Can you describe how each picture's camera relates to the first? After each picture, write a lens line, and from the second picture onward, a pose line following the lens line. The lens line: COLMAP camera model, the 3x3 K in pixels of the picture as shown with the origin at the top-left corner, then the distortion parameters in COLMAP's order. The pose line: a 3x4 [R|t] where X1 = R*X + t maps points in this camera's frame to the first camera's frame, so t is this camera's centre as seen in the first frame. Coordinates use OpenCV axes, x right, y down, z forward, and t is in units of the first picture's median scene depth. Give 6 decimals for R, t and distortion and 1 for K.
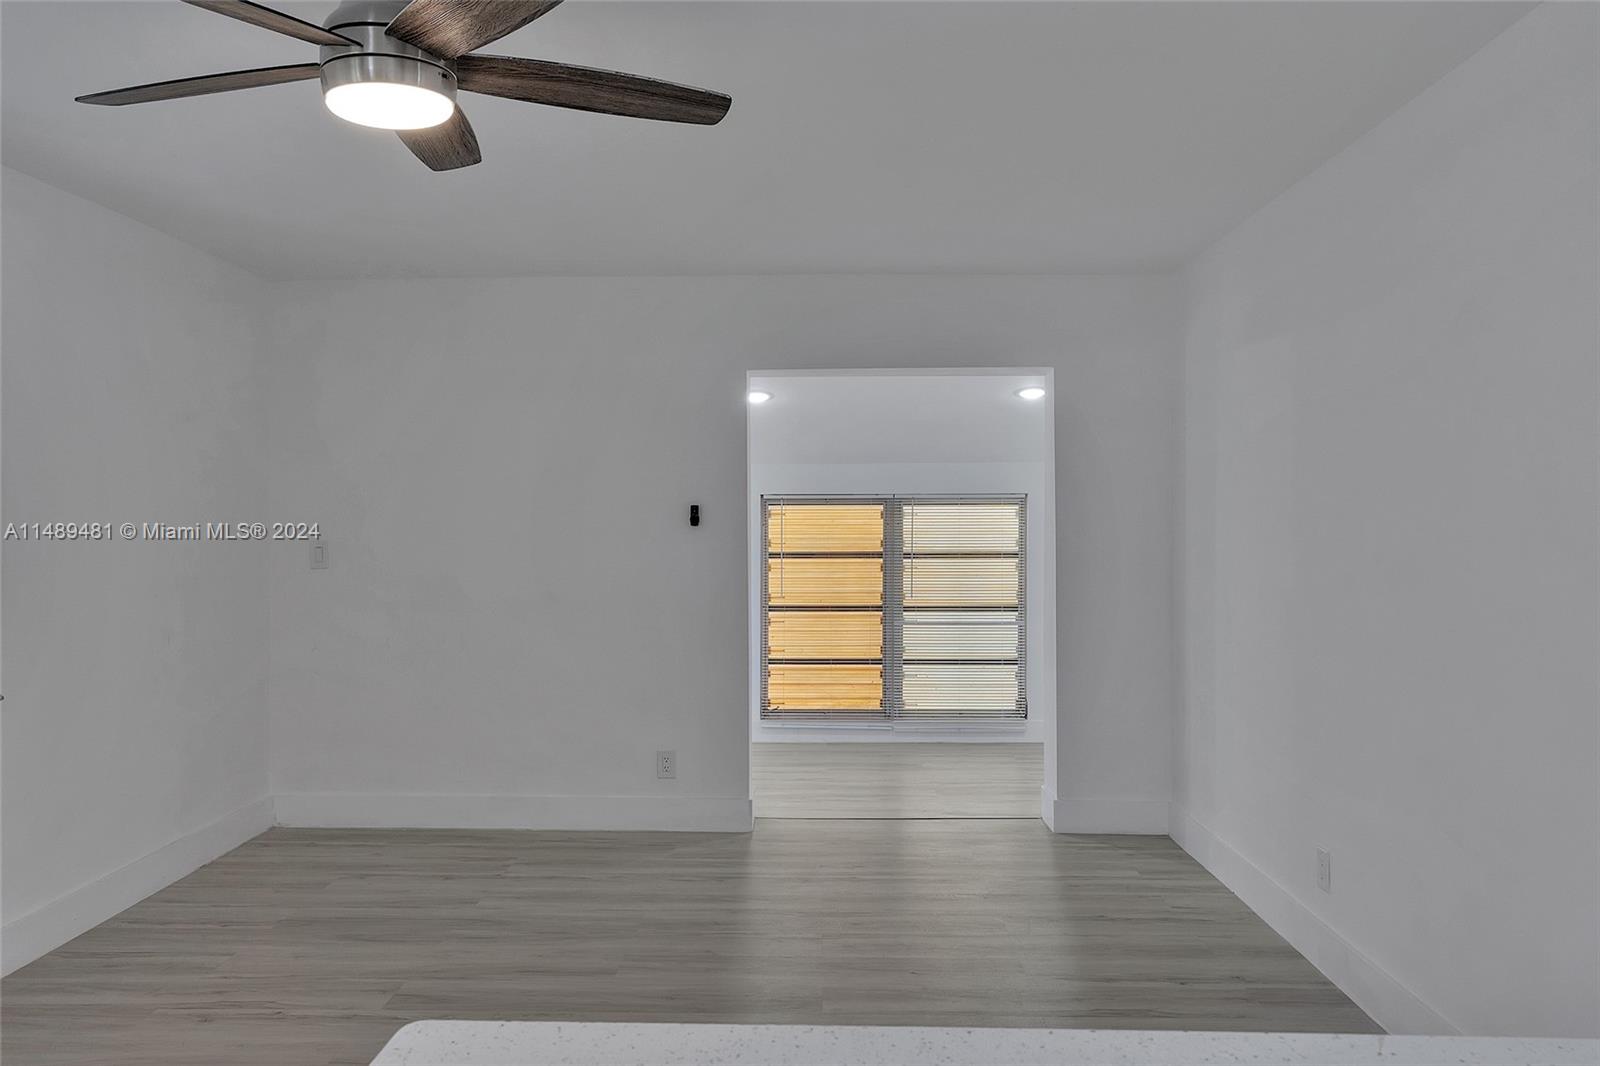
lens RADIAL K [[1262.4, 0, 800.0], [0, 1262.4, 533.0], [0, 0, 1]] dist [0.000515, 0.002592]
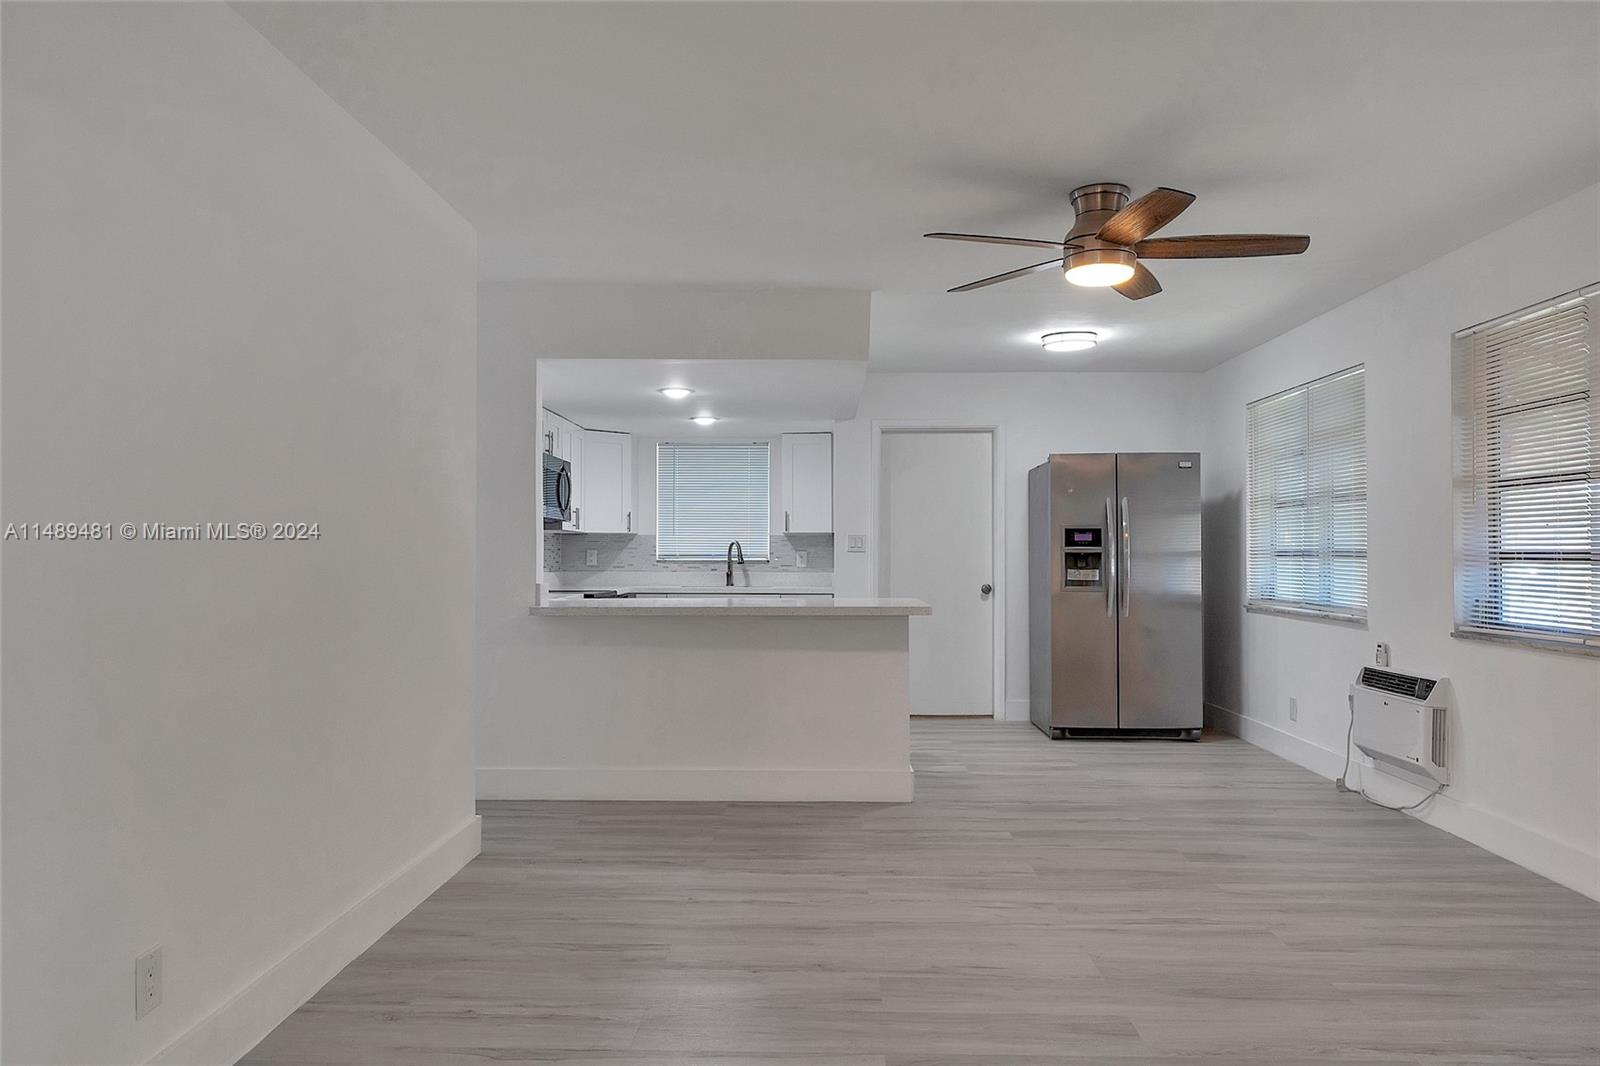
lens RADIAL K [[1110.9, 0, 800.0], [0, 1110.9, 533.0], [0, 0, 1]] dist [0.006101, -0.000717]
pose [[-0.999991, -0.001813, 0.003859, 0.045210], [-0.001849, 0.999954, -0.009389, 0.023368], [-0.003842, -0.009396, -0.999948, 1.087160]]
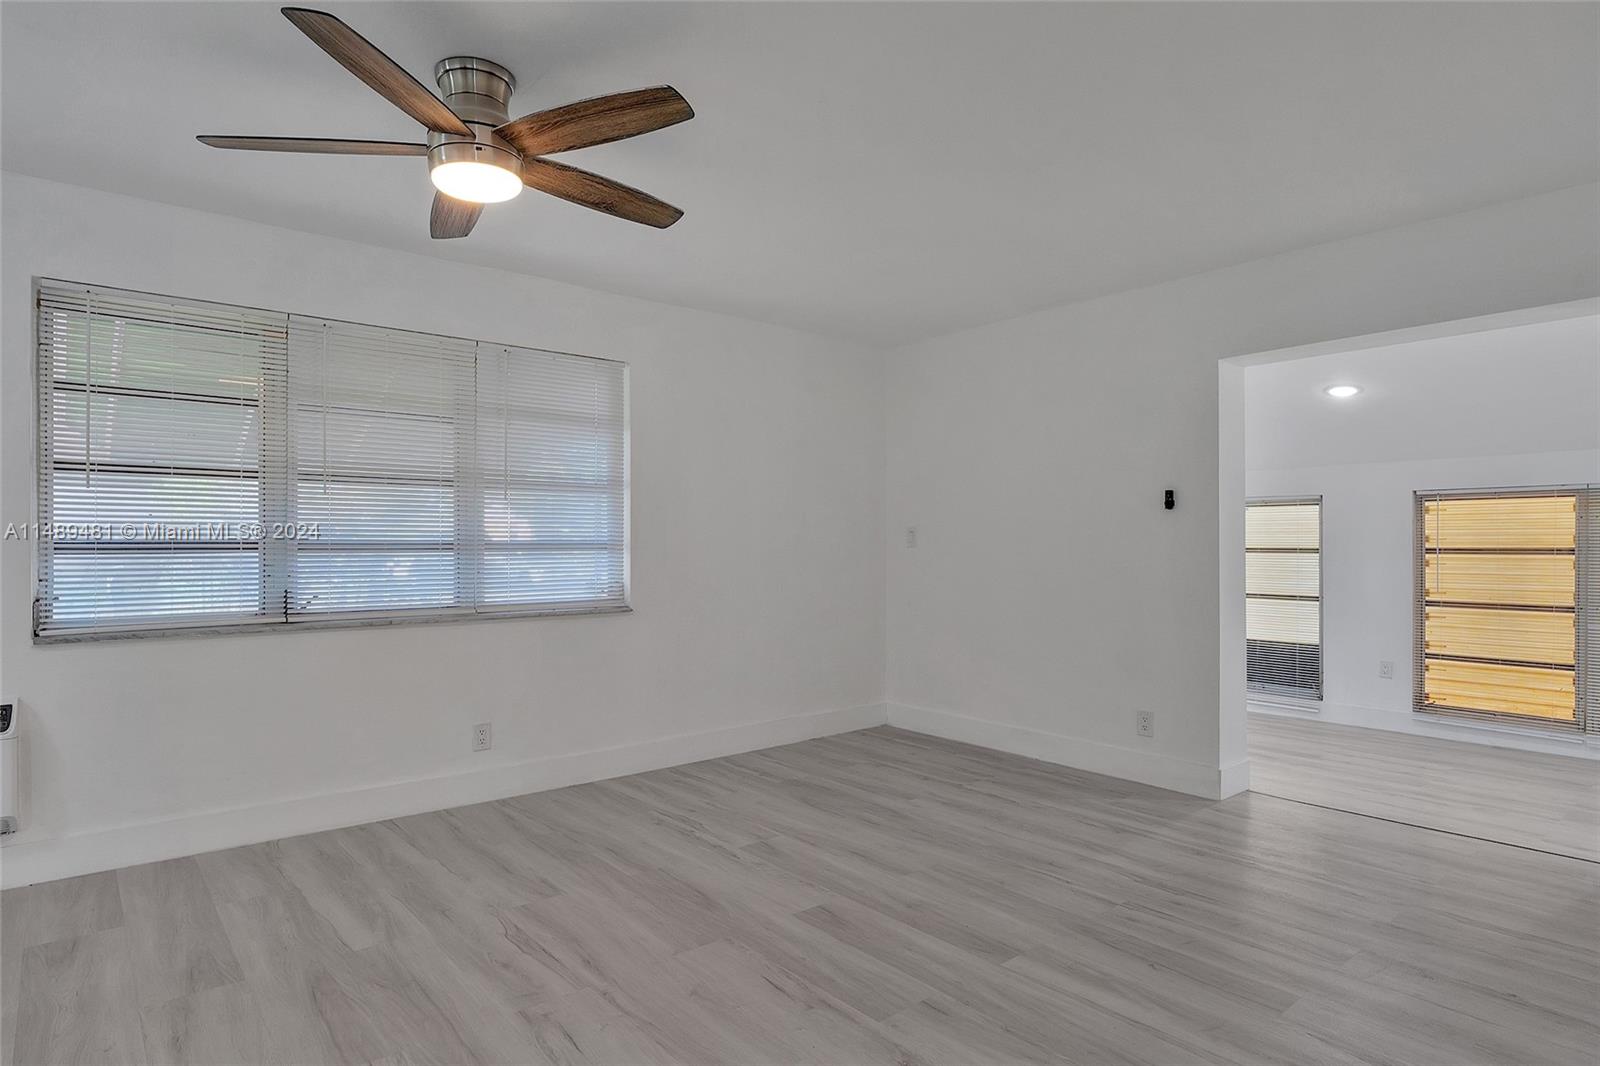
lens RADIAL K [[876.0, 0, 800.0], [0, 876.0, 533.0], [0, 0, 1]] dist [-0.001639, 0.000438]
pose [[0.662304, -0.008049, -0.749192, 0.273150], [-0.006597, 0.999841, -0.016573, 0.029663], [0.749206, 0.015919, 0.662146, 0.255960]]
